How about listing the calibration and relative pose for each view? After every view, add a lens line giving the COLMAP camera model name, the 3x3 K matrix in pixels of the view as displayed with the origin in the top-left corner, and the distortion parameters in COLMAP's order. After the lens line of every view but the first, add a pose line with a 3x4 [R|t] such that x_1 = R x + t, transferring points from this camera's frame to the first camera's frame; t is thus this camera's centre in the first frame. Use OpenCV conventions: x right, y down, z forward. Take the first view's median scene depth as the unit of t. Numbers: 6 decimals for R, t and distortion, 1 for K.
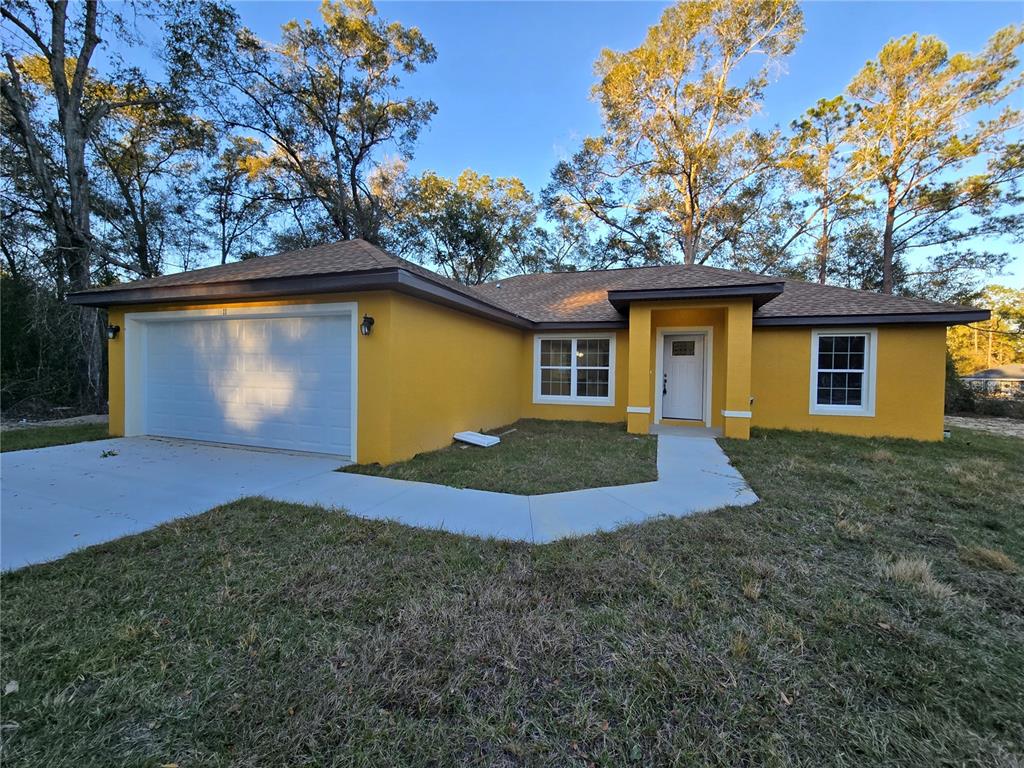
lens RADIAL K [[418.5, 0, 511.5], [0, 418.5, 382.1], [0, 0, 1]] dist [-0.010257, 0.002236]
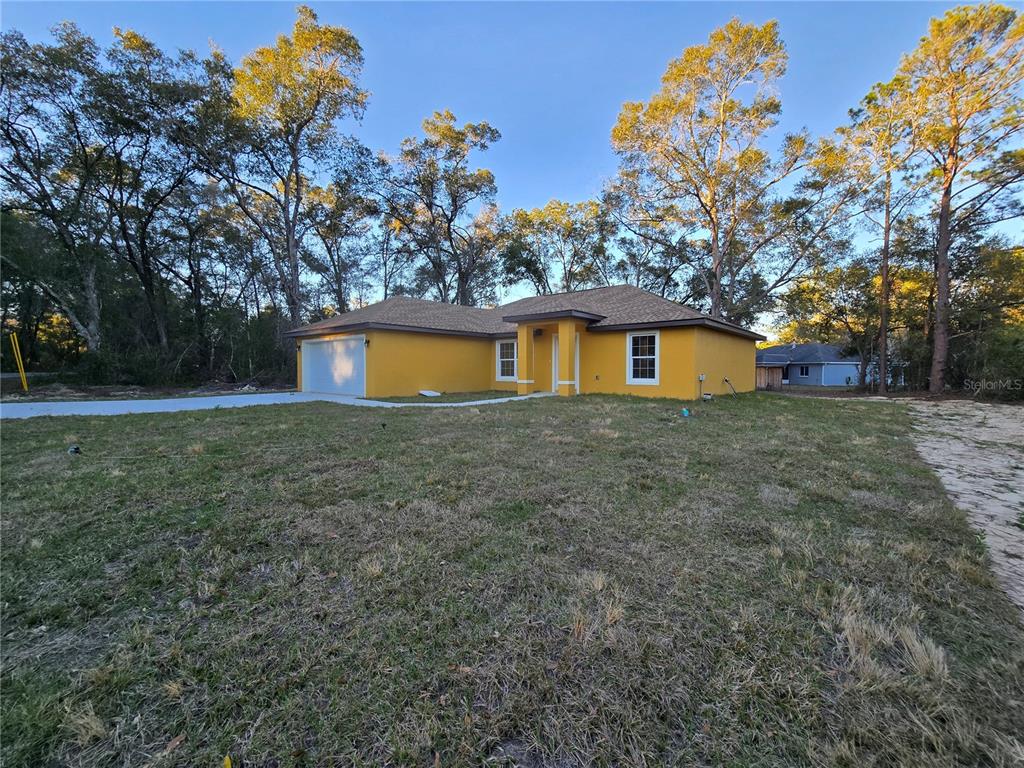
lens RADIAL K [[418.5, 0, 514.7], [0, 418.5, 382.9], [0, 0, 1]] dist [-0.010257, 0.002236]
pose [[0.934295, -0.002599, -0.356490, 0.389297], [0.003029, 0.999995, 0.000646, 0.029812], [0.356487, -0.001683, 0.934299, -0.293461]]
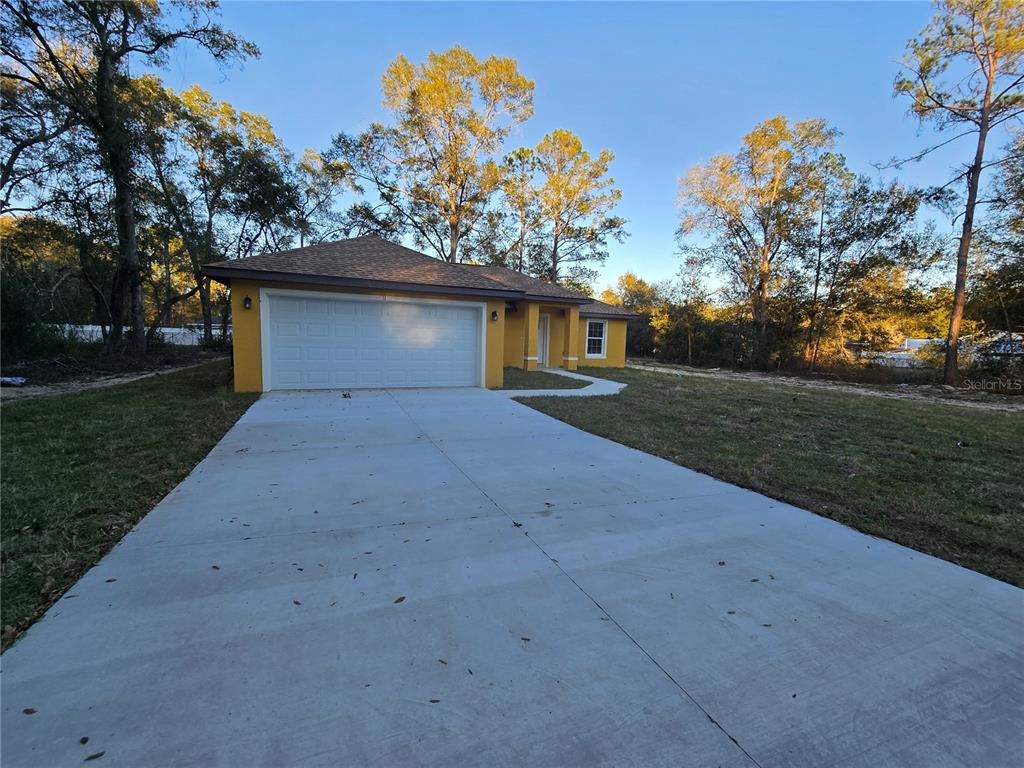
lens RADIAL K [[418.5, 0, 511.3], [0, 418.5, 387.0], [0, 0, 1]] dist [-0.010257, 0.002236]
pose [[0.724363, -0.075672, 0.685253, -0.458336], [-0.000591, 0.993889, 0.110379, -0.006253], [-0.689419, -0.080360, 0.719892, -0.130672]]
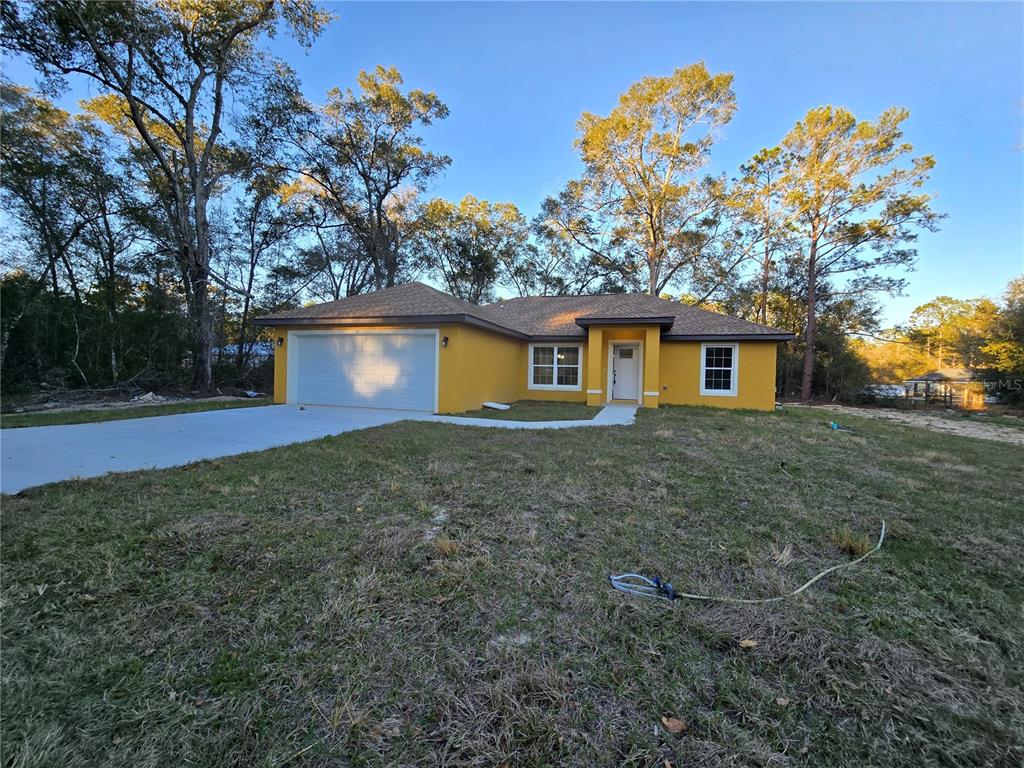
lens RADIAL K [[418.5, 0, 510.5], [0, 418.5, 382.3], [0, 0, 1]] dist [-0.010257, 0.002236]
pose [[0.999680, 0.006923, 0.024321, -0.025107], [-0.006840, 0.999970, -0.003505, 0.016291], [-0.024345, 0.003338, 0.999698, -0.261489]]
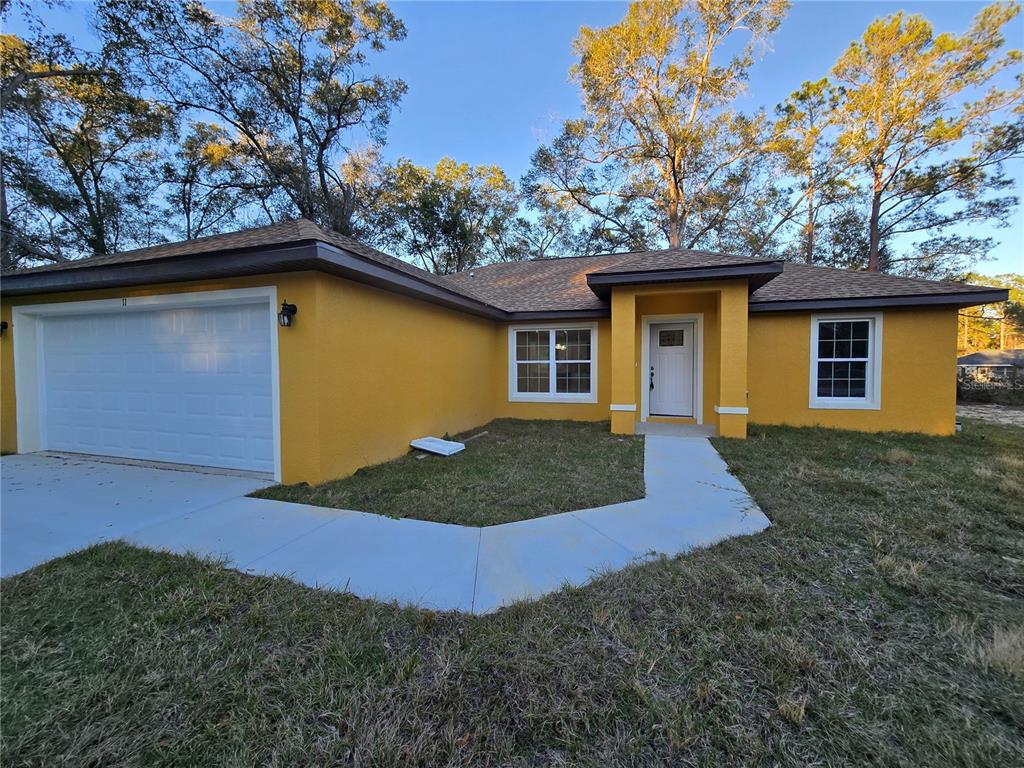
lens RADIAL K [[418.5, 0, 512.7], [0, 418.5, 381.5], [0, 0, 1]] dist [-0.010257, 0.002236]
pose [[0.999336, -0.019614, 0.030716, 0.017710], [0.019261, 0.999745, 0.011755, -0.001849], [-0.030939, -0.011156, 0.999459, 0.048625]]
